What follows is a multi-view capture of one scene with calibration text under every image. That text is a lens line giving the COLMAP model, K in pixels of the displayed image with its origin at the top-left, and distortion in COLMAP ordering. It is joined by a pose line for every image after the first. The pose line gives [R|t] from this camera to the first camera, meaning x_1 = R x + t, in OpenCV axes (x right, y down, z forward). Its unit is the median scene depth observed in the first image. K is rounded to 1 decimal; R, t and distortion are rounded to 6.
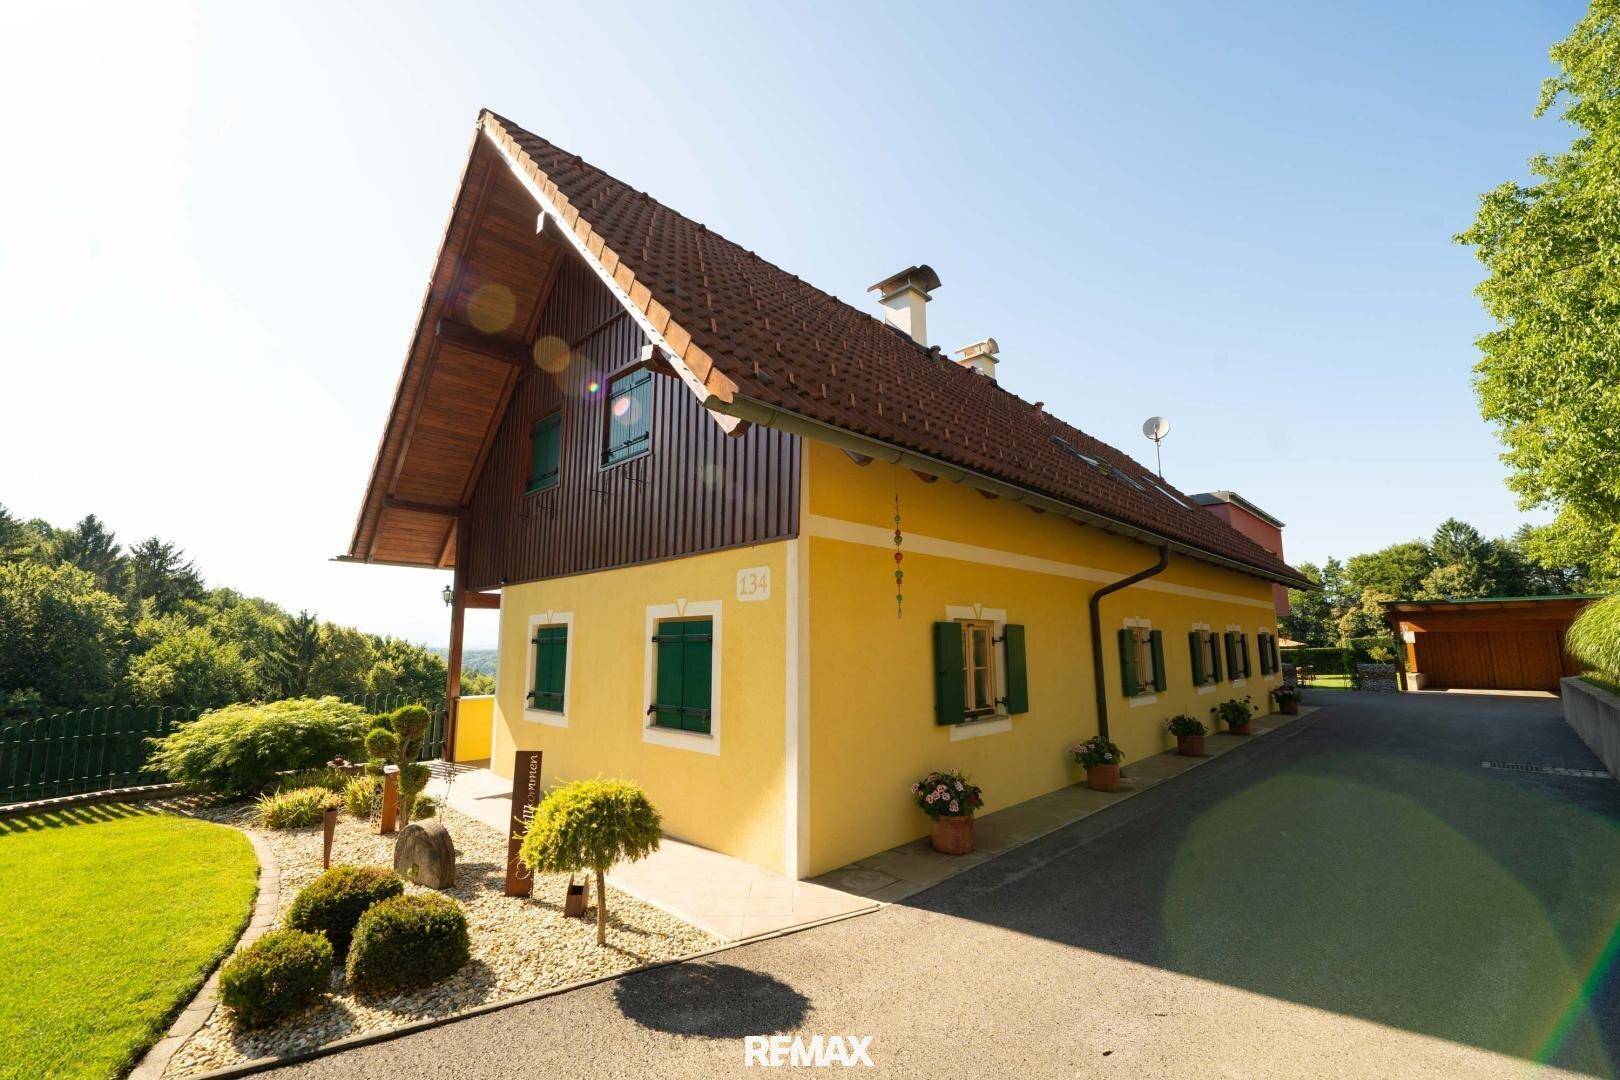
lens RADIAL K [[663.9, 0, 803.6], [0, 663.9, 542.4], [0, 0, 1]] dist [0.000834, -0.000325]
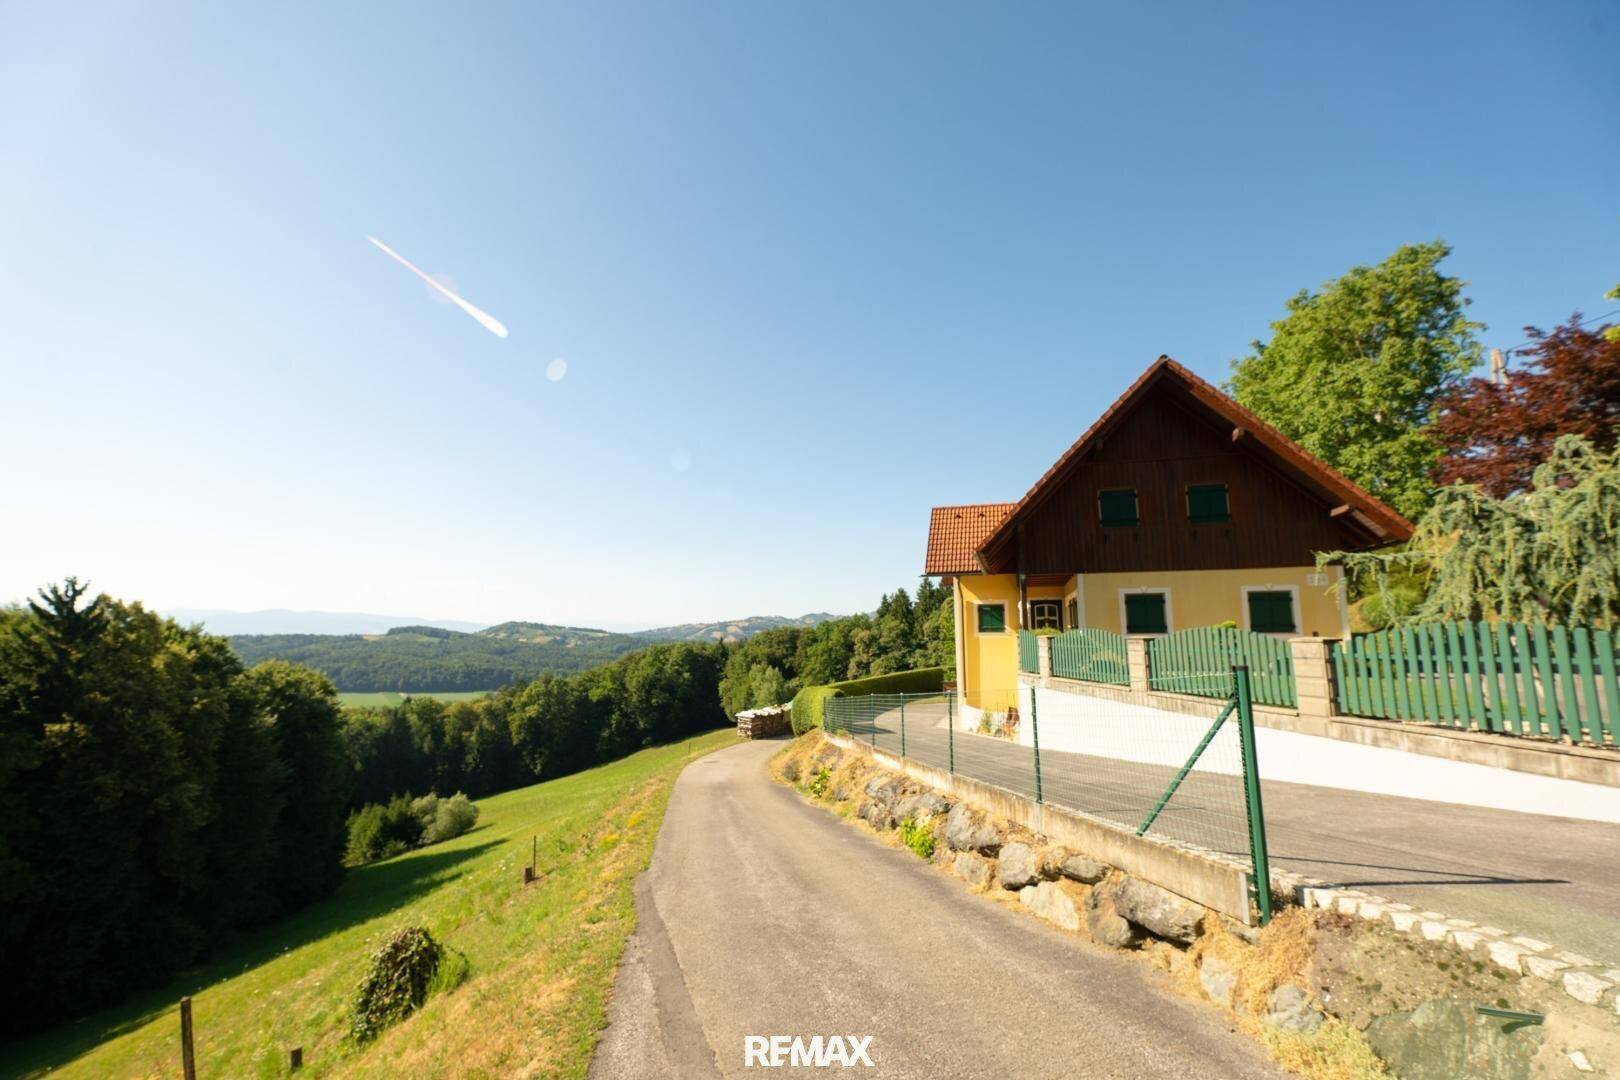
lens RADIAL K [[650.2, 0, 805.4], [0, 650.2, 547.5], [0, 0, 1]] dist [-0.001494, -0.000594]
pose [[0.896847, 0.059386, 0.438335, -0.322760], [-0.067820, 0.997691, 0.003594, 0.006322], [-0.437110, -0.032951, 0.898804, -0.055183]]
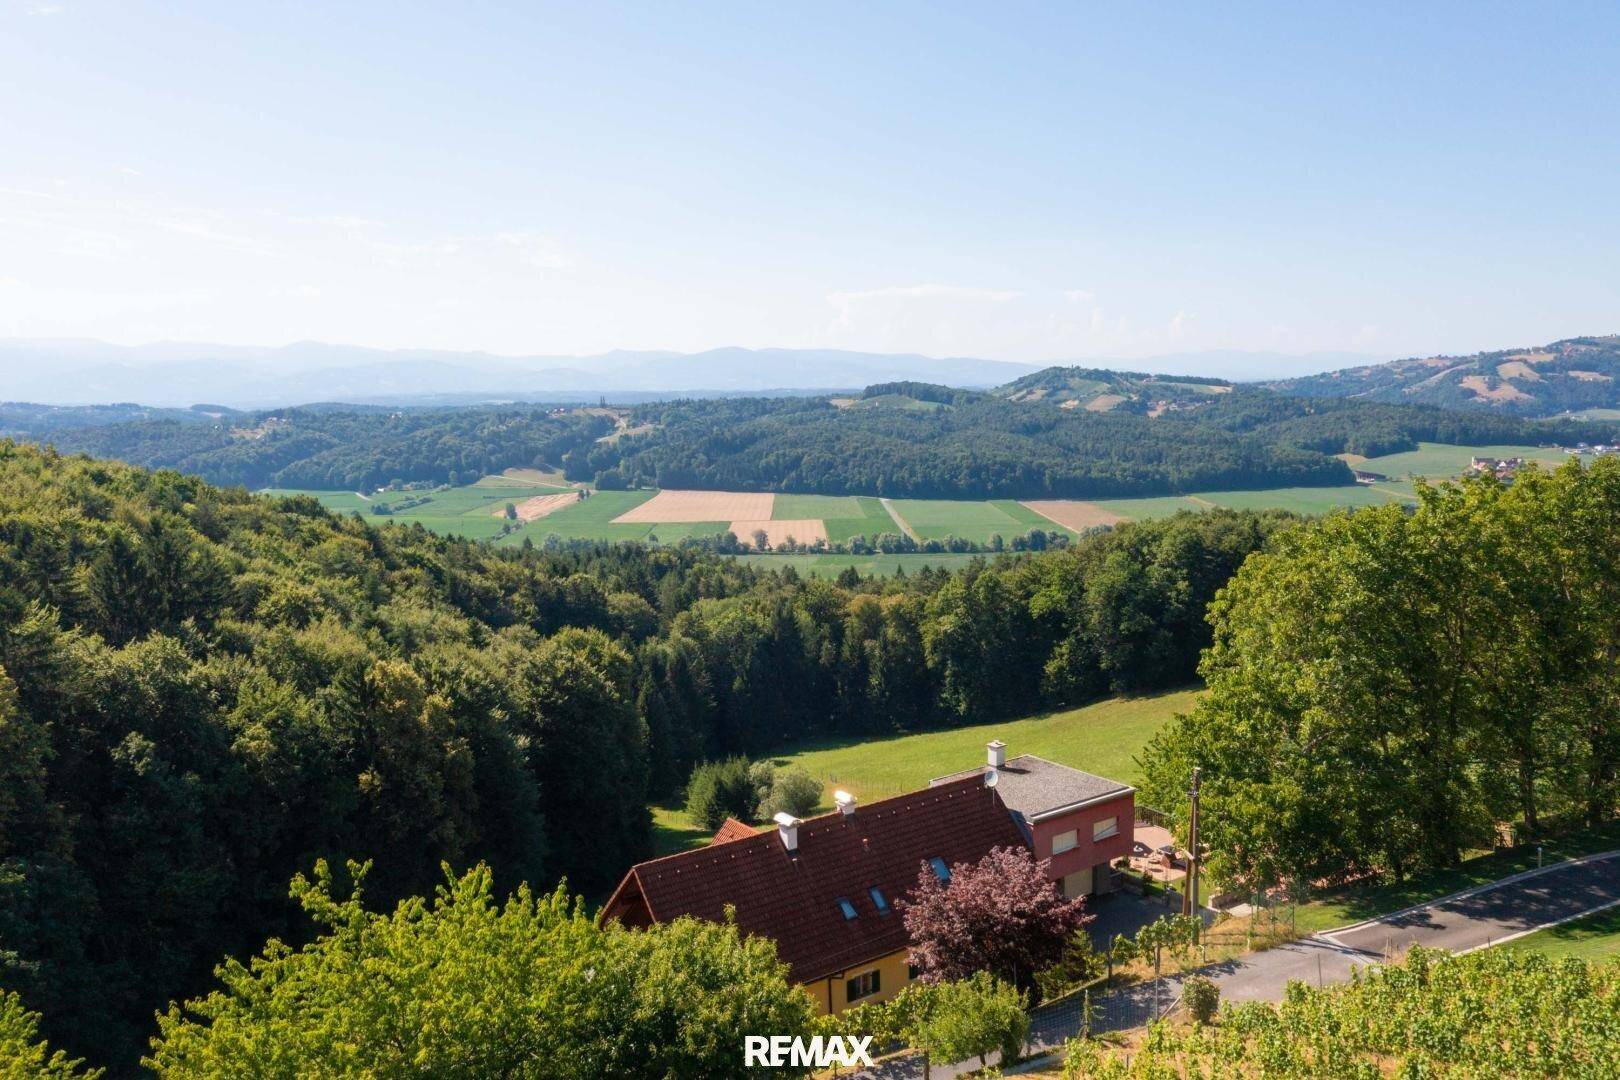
lens RADIAL K [[1269.3, 0, 810.0], [0, 1269.3, 540.0], [0, 0, 1]] dist [-0.008525, 0.006293]
pose [[0.987779, 0.004113, -0.155808, 0.196333], [0.037623, 0.963799, 0.263964, -0.539691], [0.151253, -0.266600, 0.951865, -0.638809]]
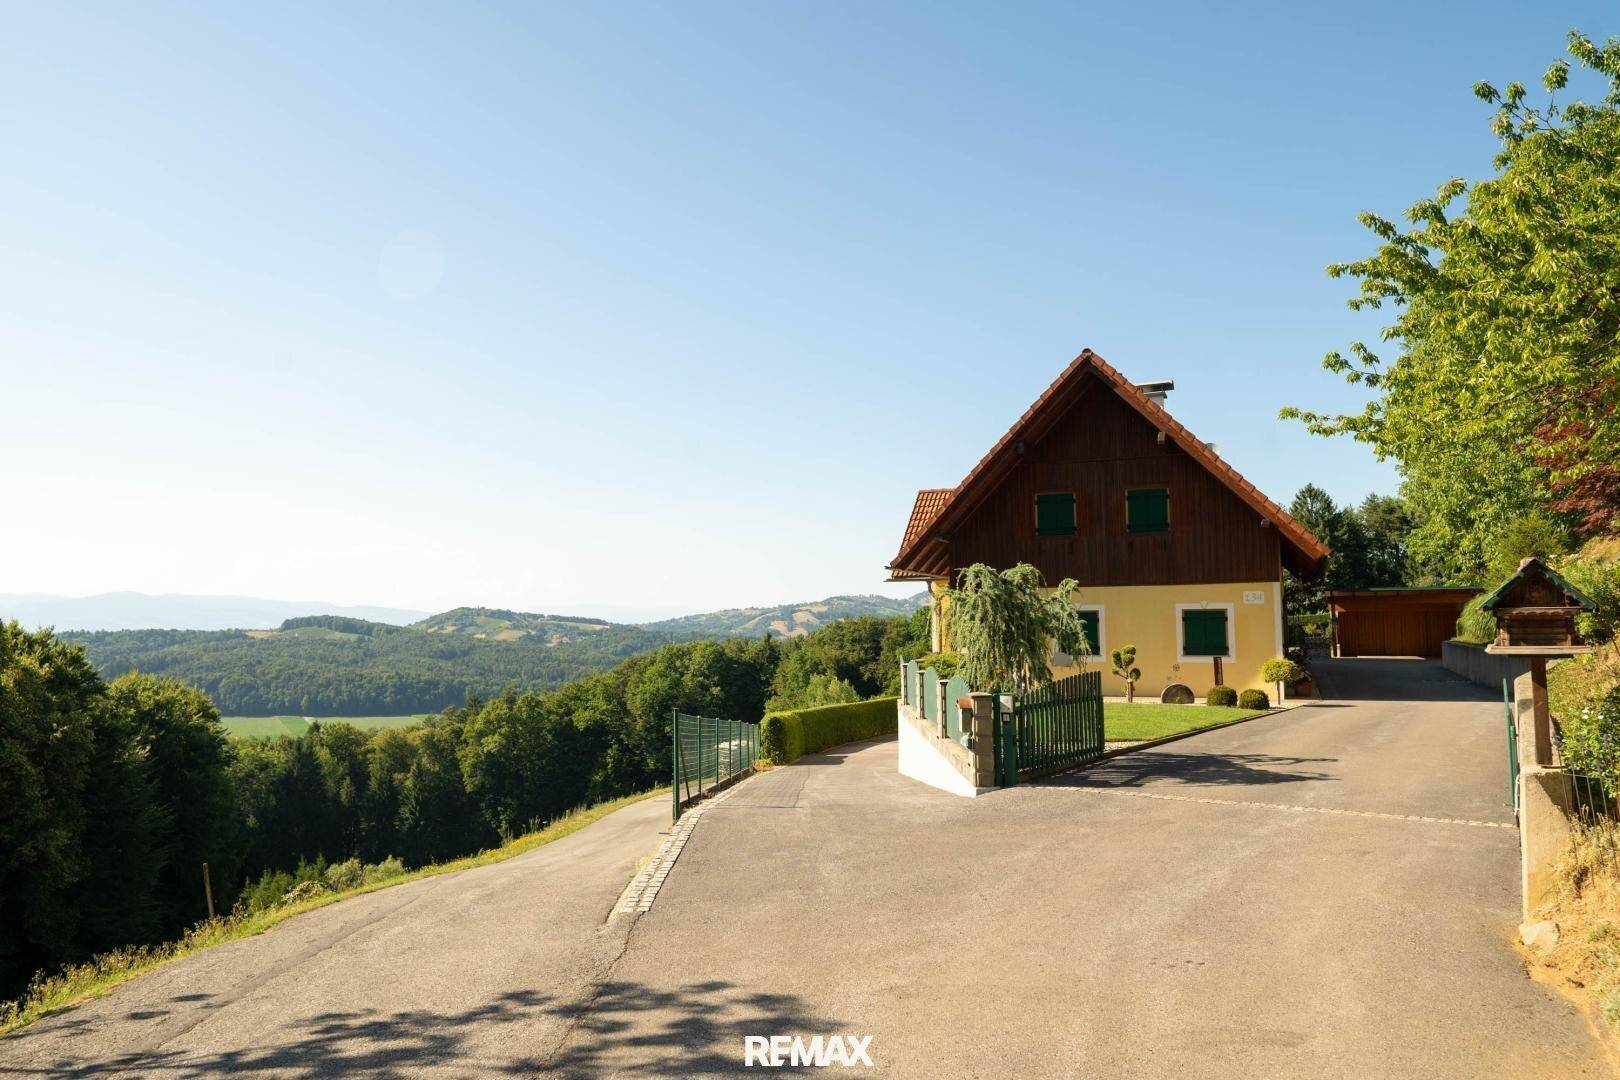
lens RADIAL K [[1048.9, 0, 808.9], [0, 1048.9, 552.6], [0, 0, 1]] dist [0.016185, 0.000401]
pose [[0.938132, 0.018886, 0.345763, -0.306097], [-0.047132, 0.996183, 0.073467, -0.032472], [-0.343056, -0.085218, 0.935441, -0.219470]]
